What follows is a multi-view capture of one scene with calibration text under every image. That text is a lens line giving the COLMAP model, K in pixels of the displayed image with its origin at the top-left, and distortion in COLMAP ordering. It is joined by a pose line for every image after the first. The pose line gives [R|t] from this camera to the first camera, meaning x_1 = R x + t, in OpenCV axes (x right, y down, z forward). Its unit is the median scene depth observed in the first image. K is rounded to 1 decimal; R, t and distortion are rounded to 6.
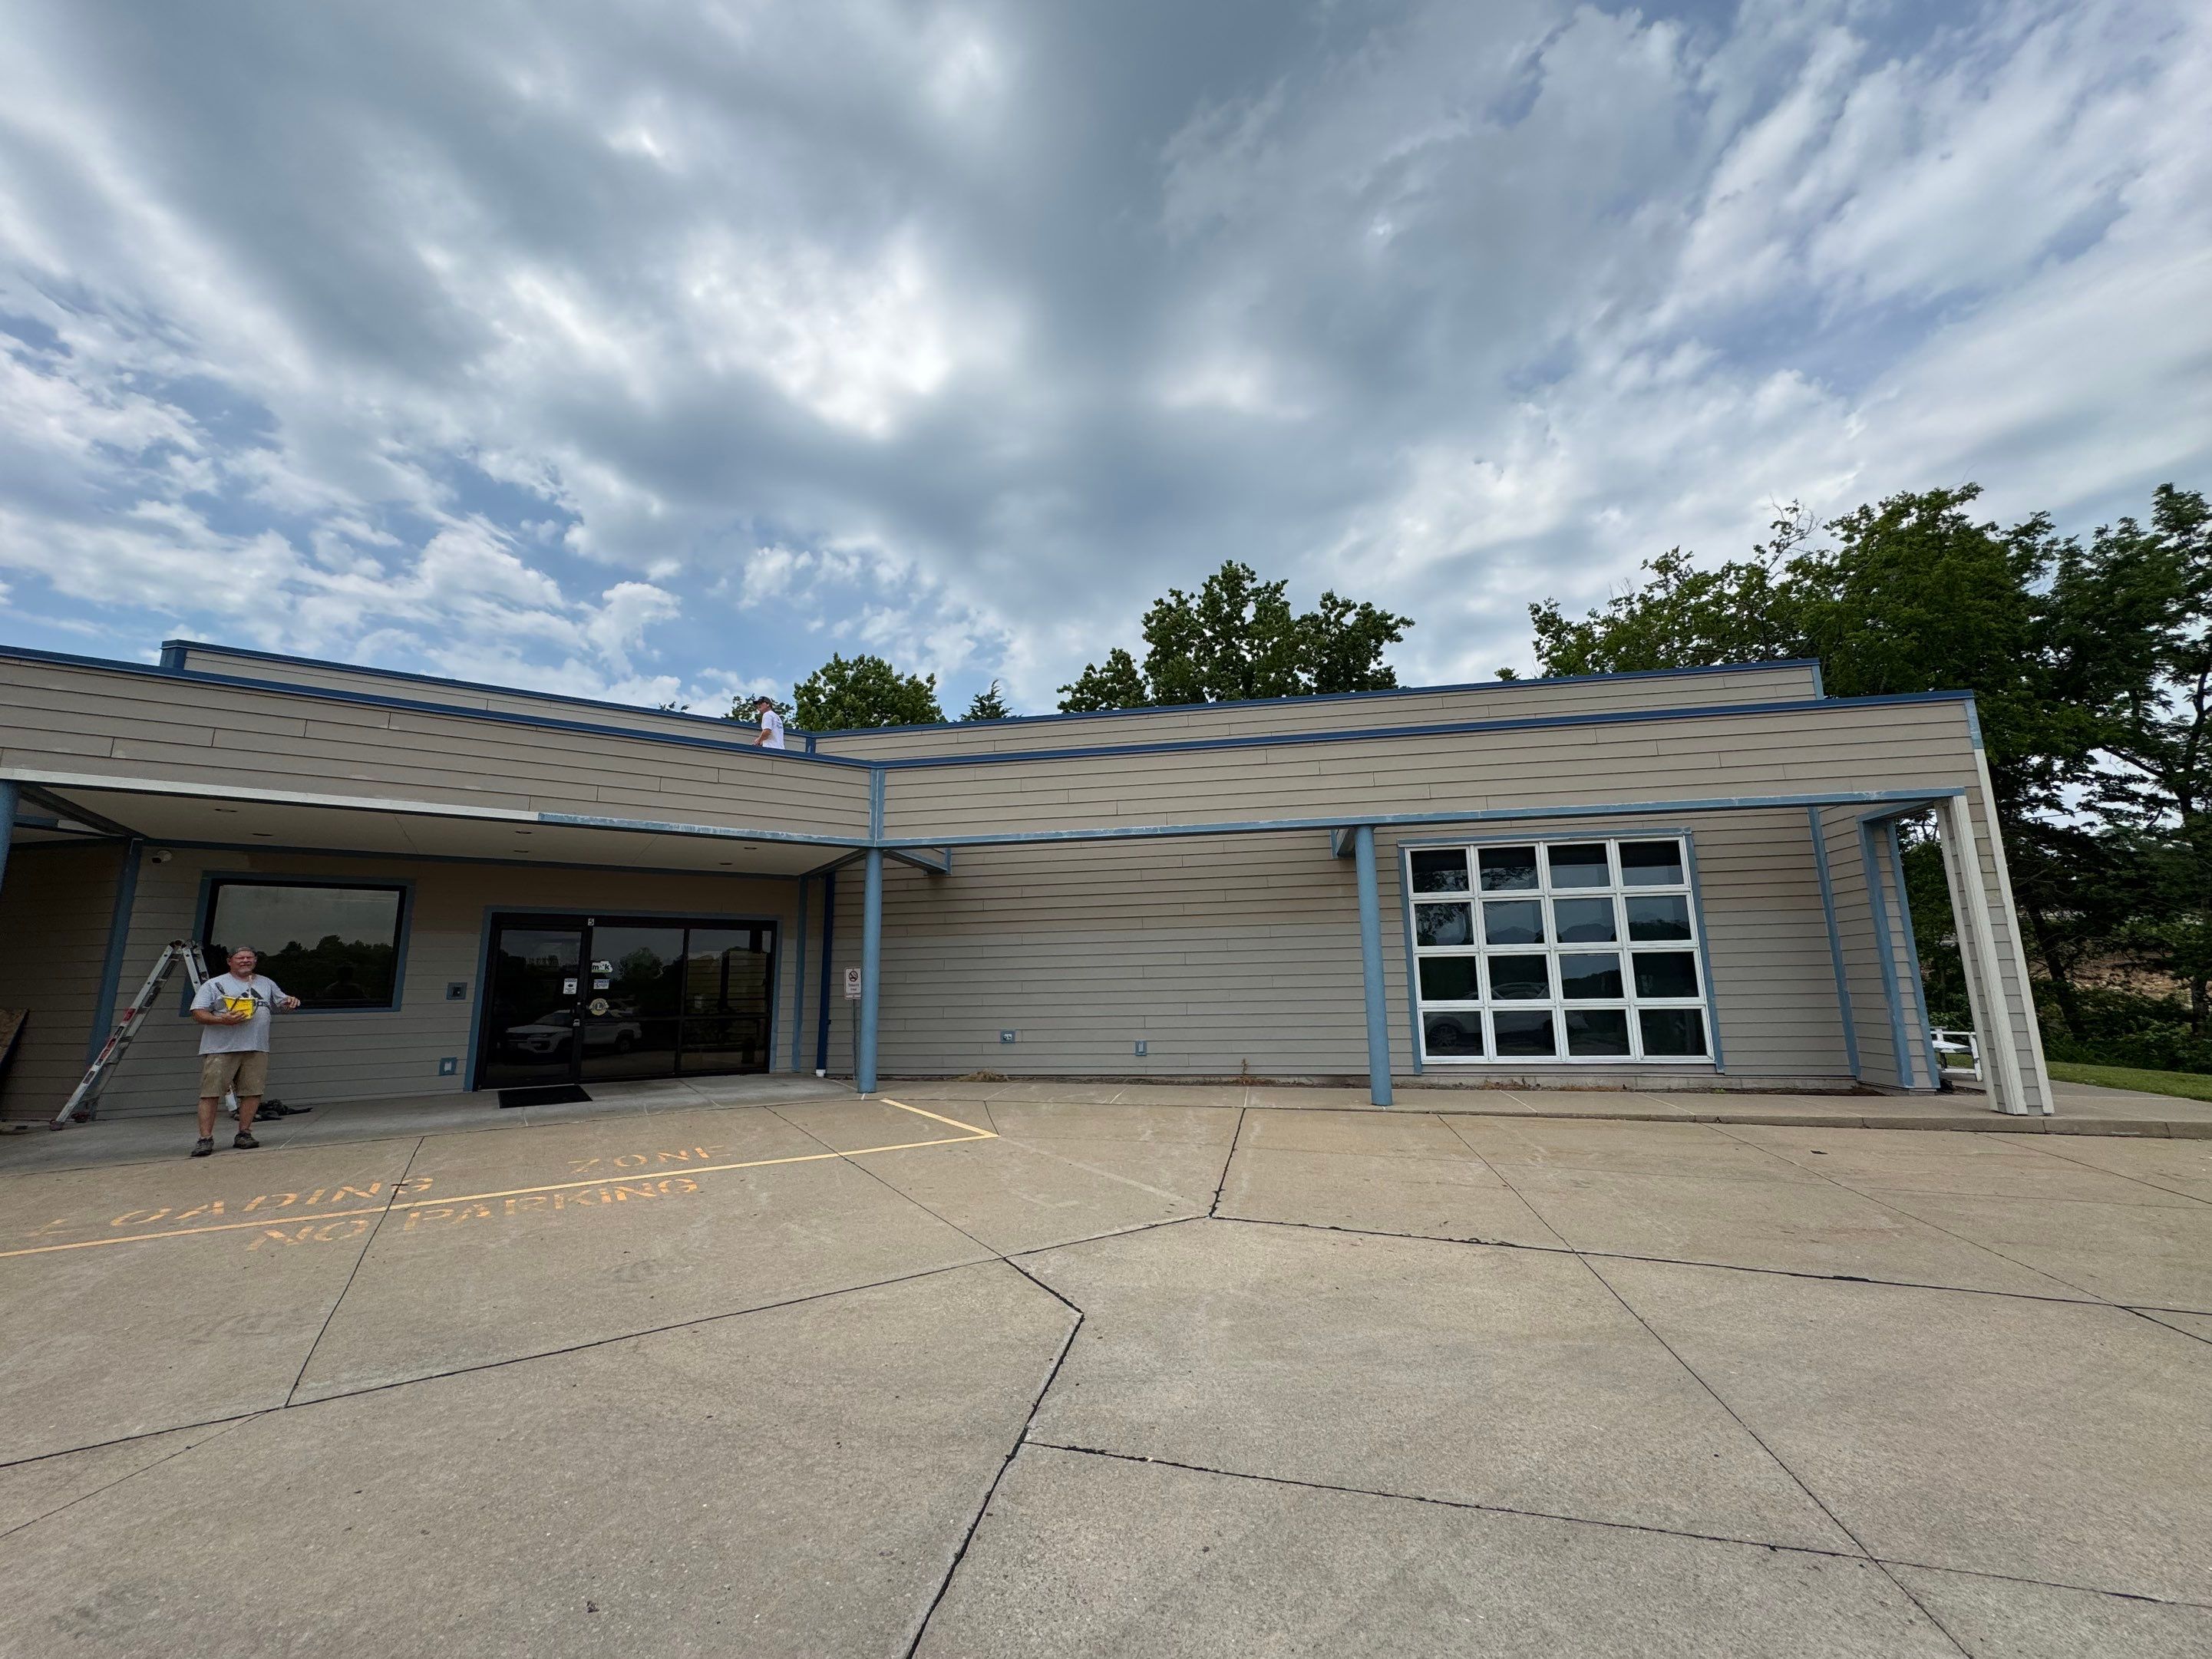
lens RADIAL K [[879.6, 0, 1103.9], [0, 879.6, 827.7], [0, 0, 1]] dist [0.001195, -0.000023]
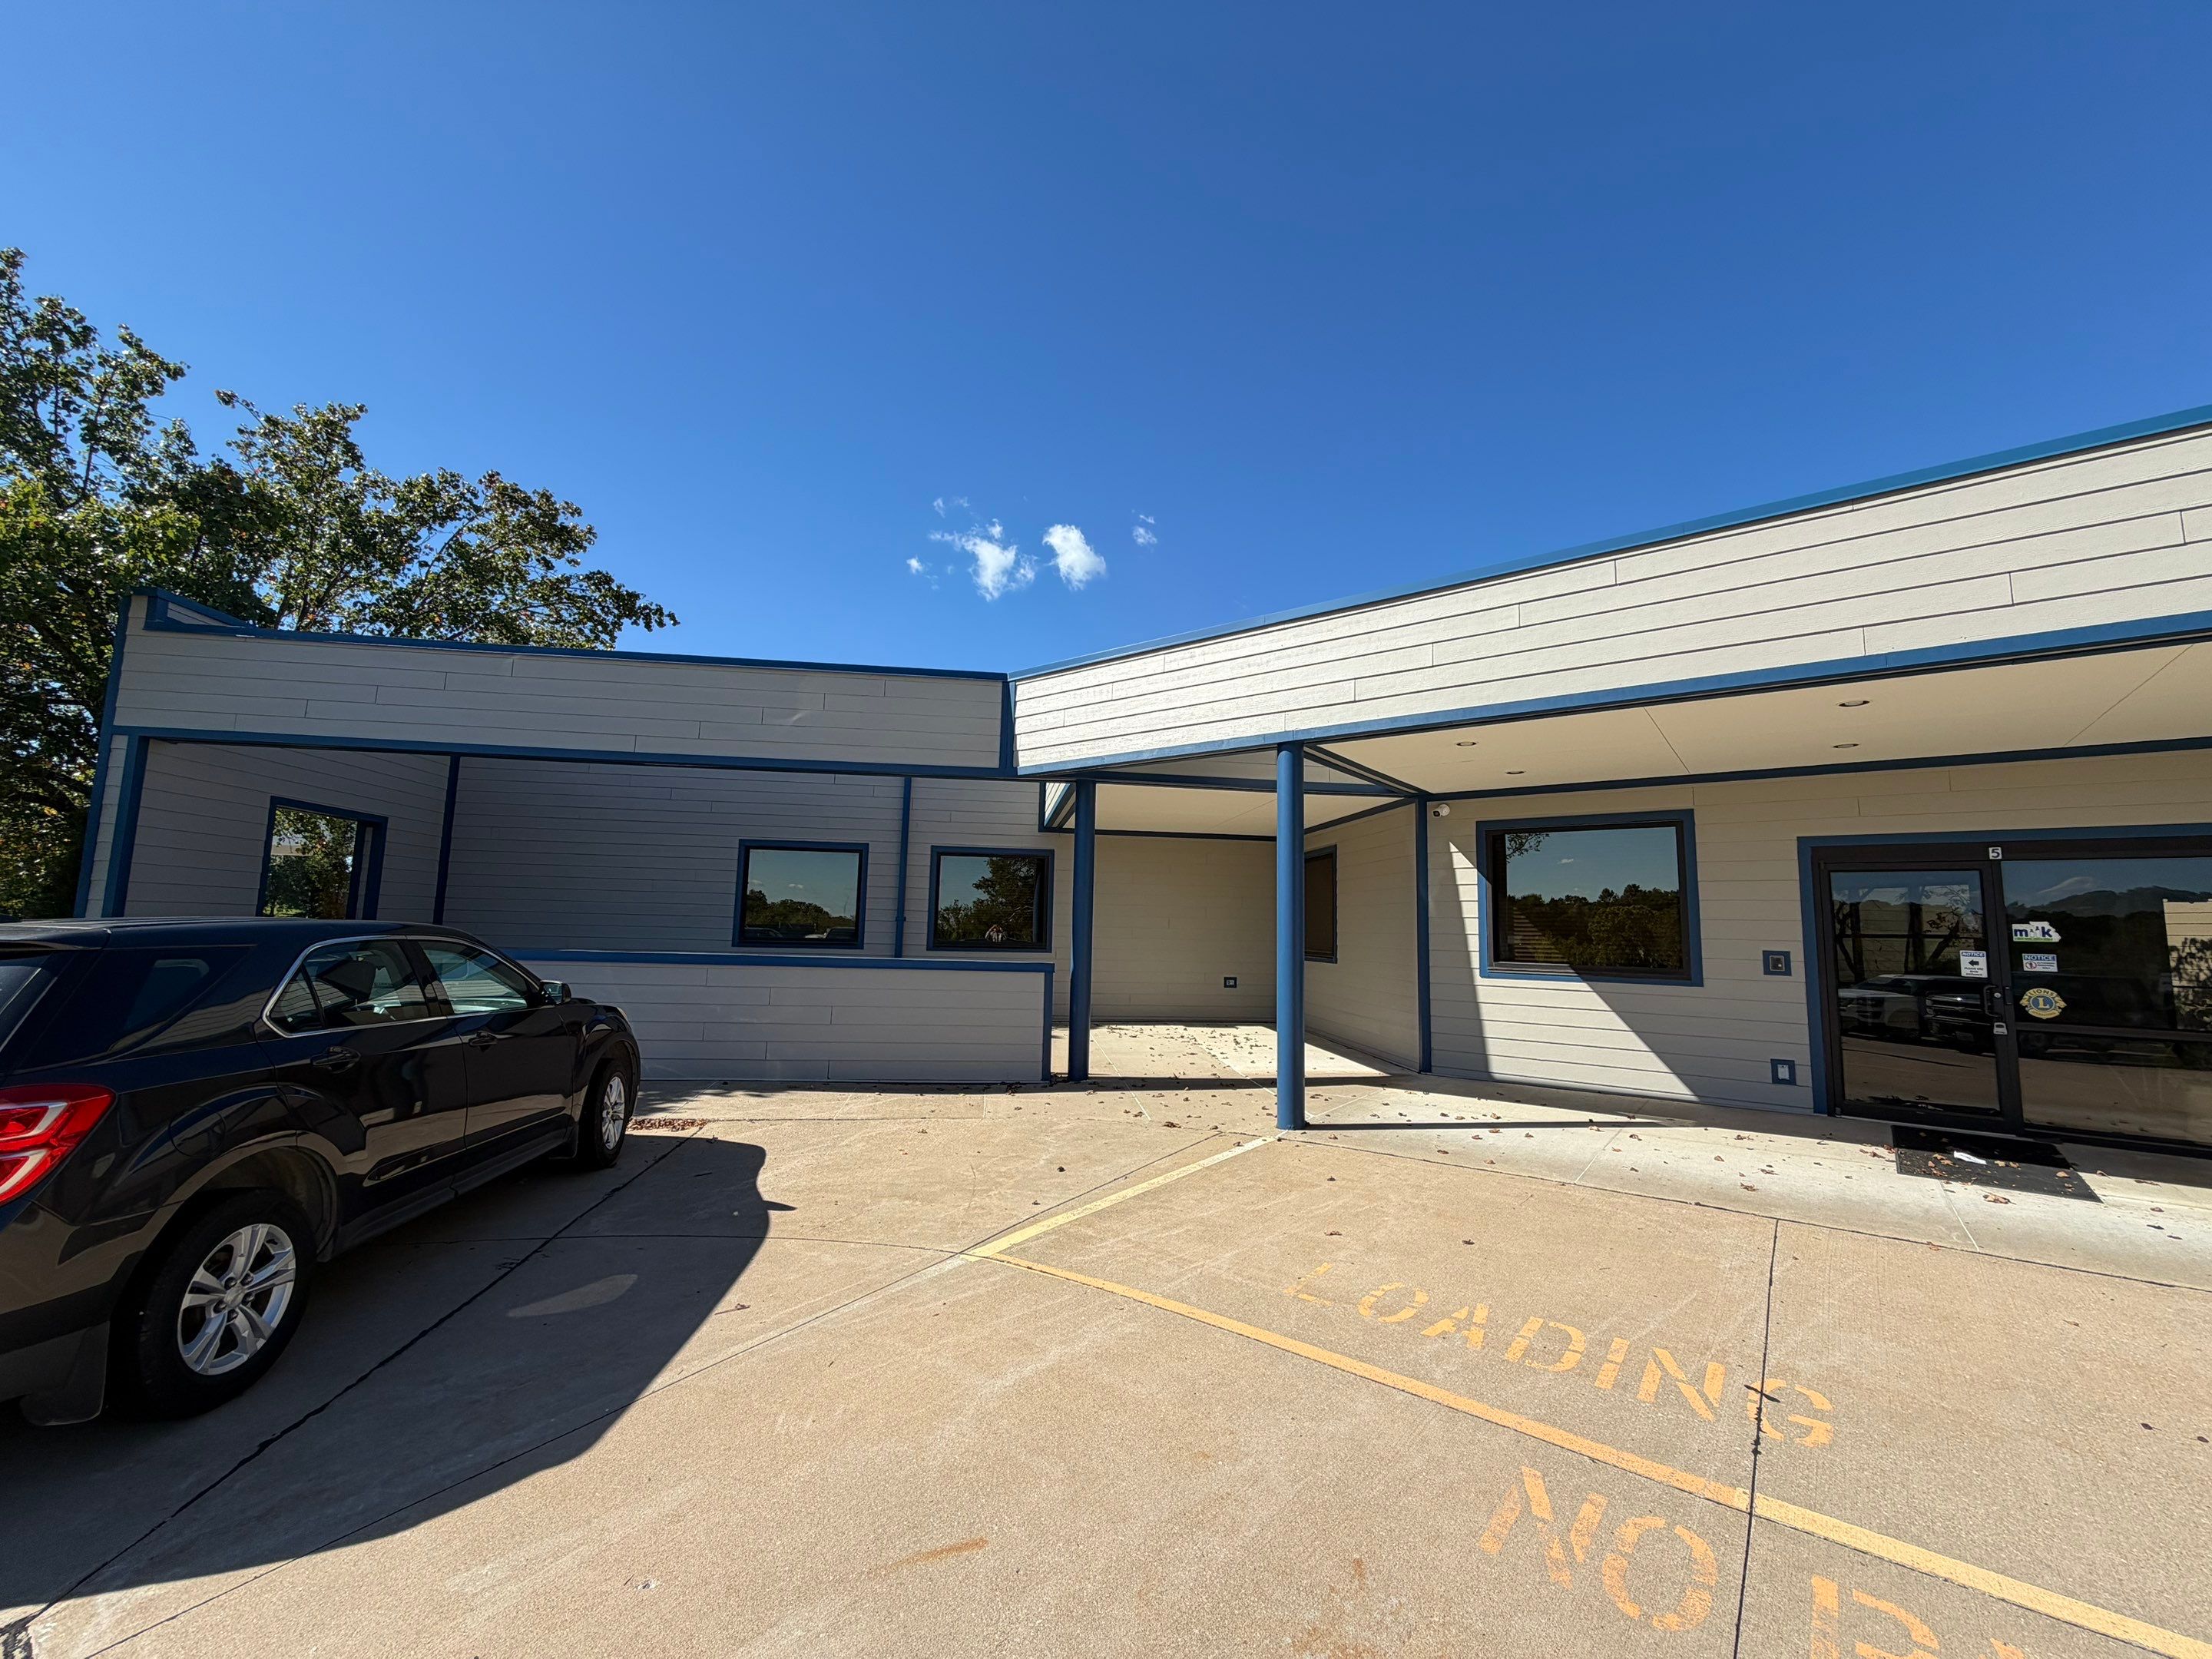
lens RADIAL K [[879.7, 0, 1103.9], [0, 879.7, 827.7], [0, 0, 1]] dist [0.001195, -0.000023]
pose [[0.303059, -0.087693, -0.948929, -0.224126], [0.140065, 0.989042, -0.046668, 0.038195], [0.942623, -0.118769, 0.312020, 0.291563]]
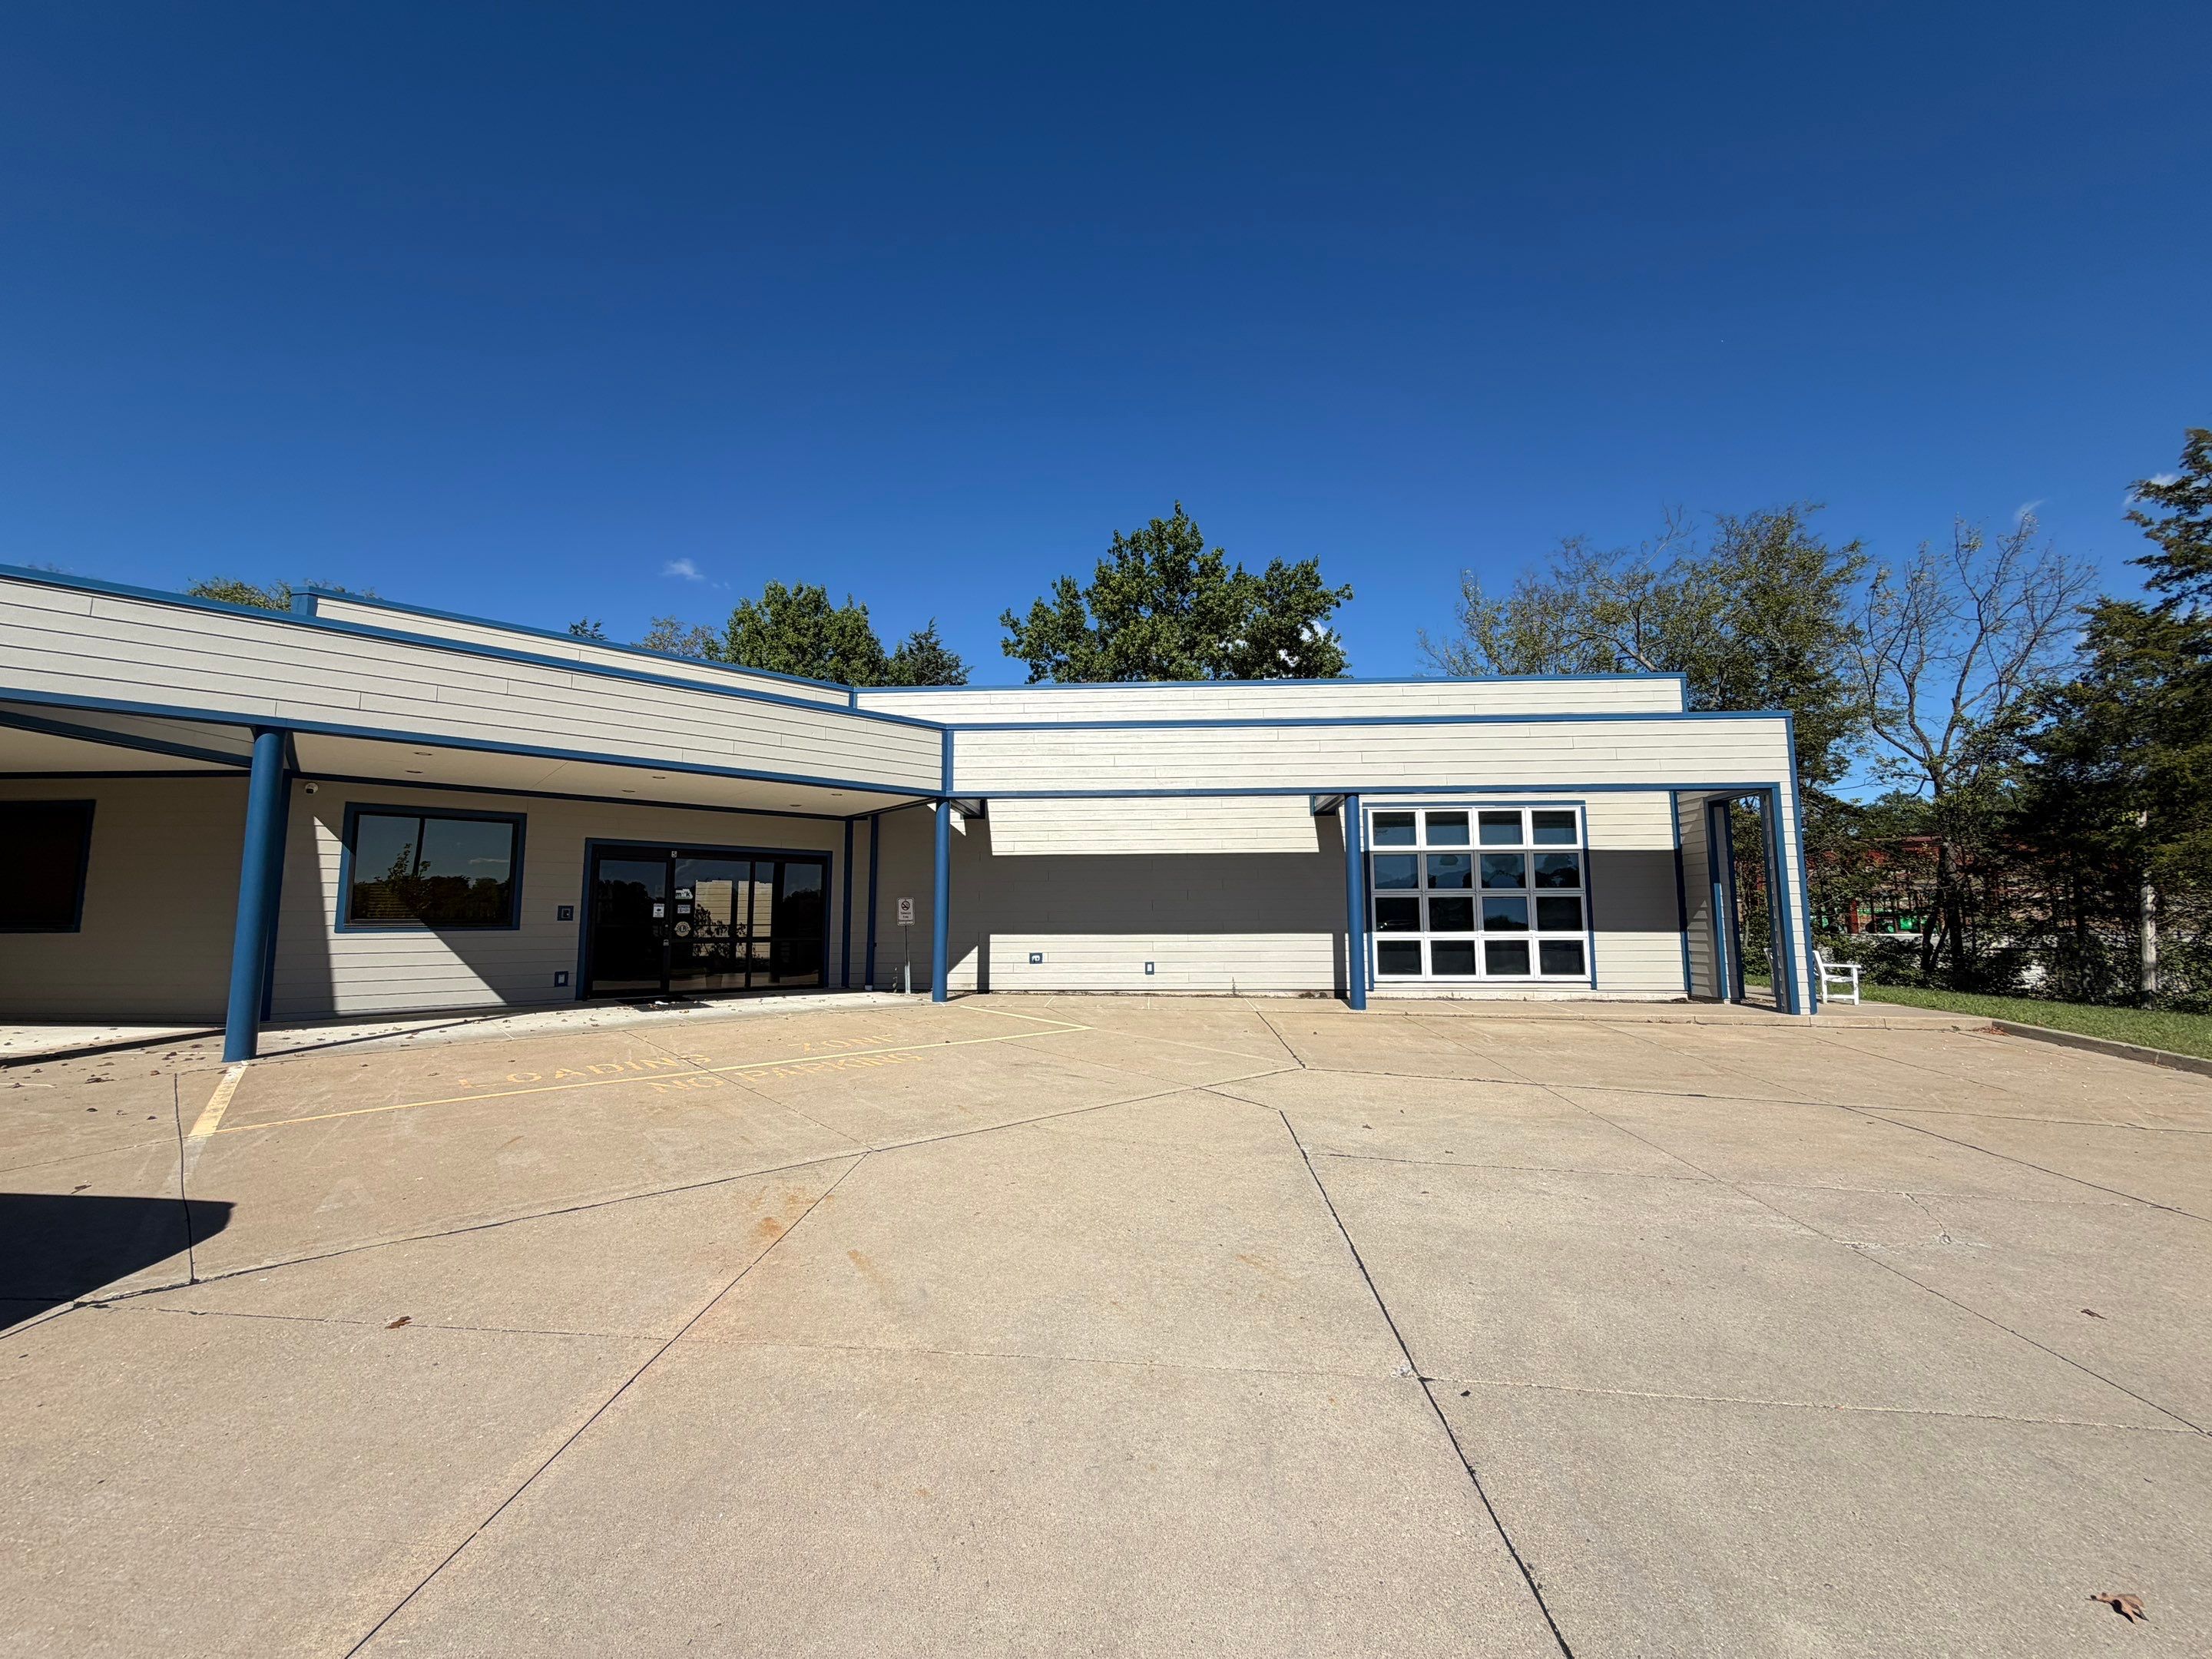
lens RADIAL K [[888.9, 0, 1109.2], [0, 888.9, 814.1], [0, 0, 1]] dist [0.001255, 0.000022]
pose [[0.991022, 0.029031, 0.130513, -0.190509], [-0.036345, 0.997878, 0.054015, -0.026814], [-0.128668, -0.058273, 0.989974, -0.201986]]
